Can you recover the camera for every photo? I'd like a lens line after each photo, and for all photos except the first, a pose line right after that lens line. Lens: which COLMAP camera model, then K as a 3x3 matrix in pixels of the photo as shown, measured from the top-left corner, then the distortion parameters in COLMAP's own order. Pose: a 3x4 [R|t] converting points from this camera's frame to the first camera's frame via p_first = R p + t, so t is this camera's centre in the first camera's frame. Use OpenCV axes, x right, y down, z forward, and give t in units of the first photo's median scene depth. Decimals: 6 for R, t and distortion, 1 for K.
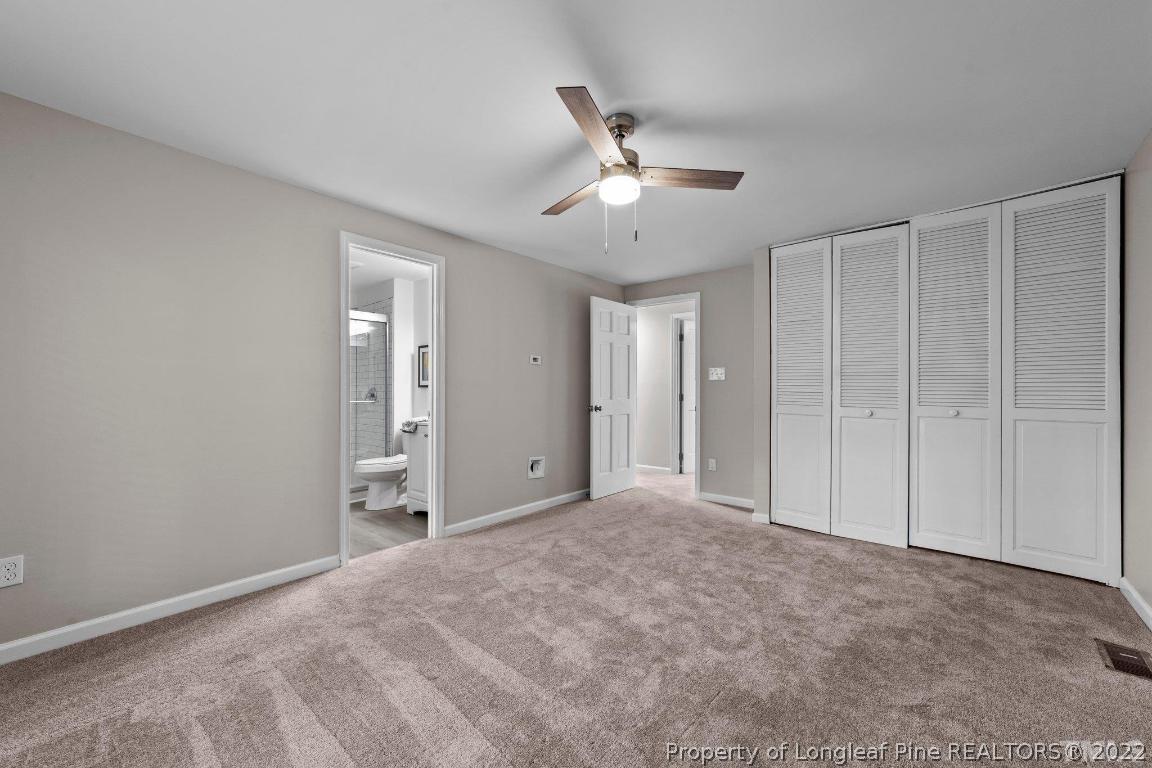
lens RADIAL K [[452.8, 0, 574.2], [0, 452.8, 396.9], [0, 0, 1]] dist [0.000383, 0.000164]
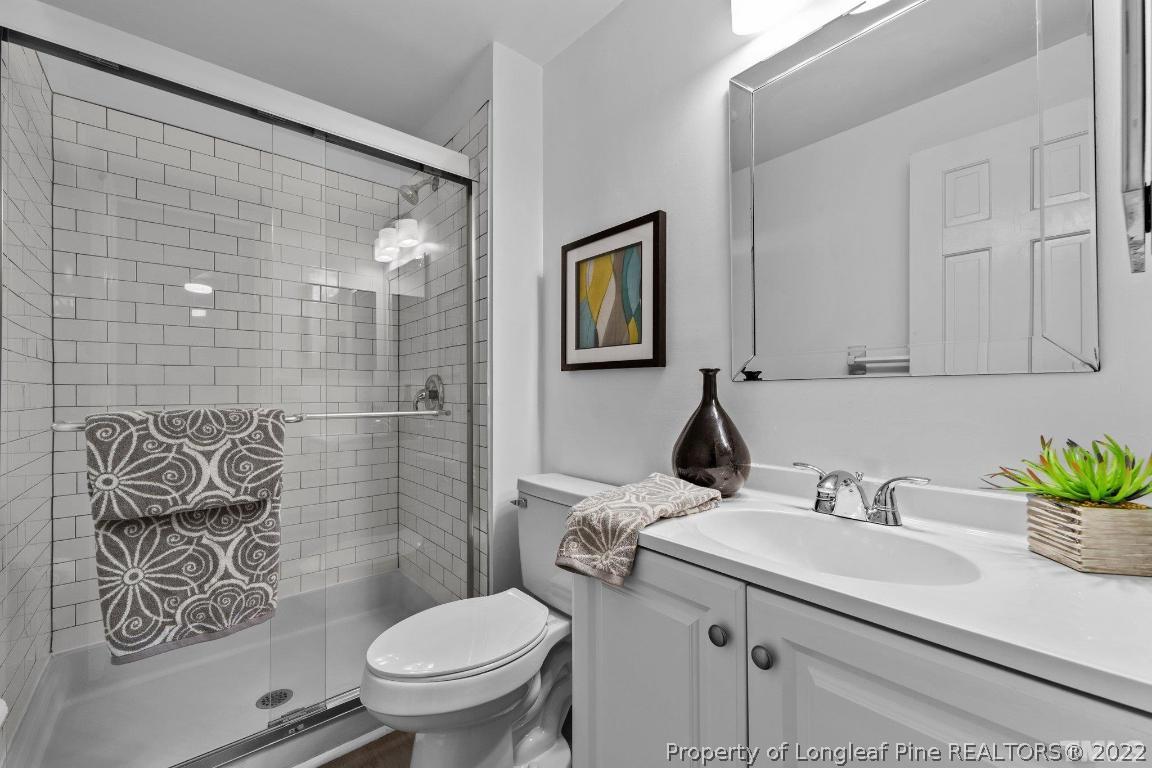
lens RADIAL K [[452.8, 0, 574.2], [0, 452.8, 396.9], [0, 0, 1]] dist [0.000383, 0.000164]
pose [[0.990039, -0.002230, -0.140778, -0.283983], [0.002912, 0.999985, 0.004636, -0.003242], [0.140766, -0.005000, 0.990030, 0.659821]]
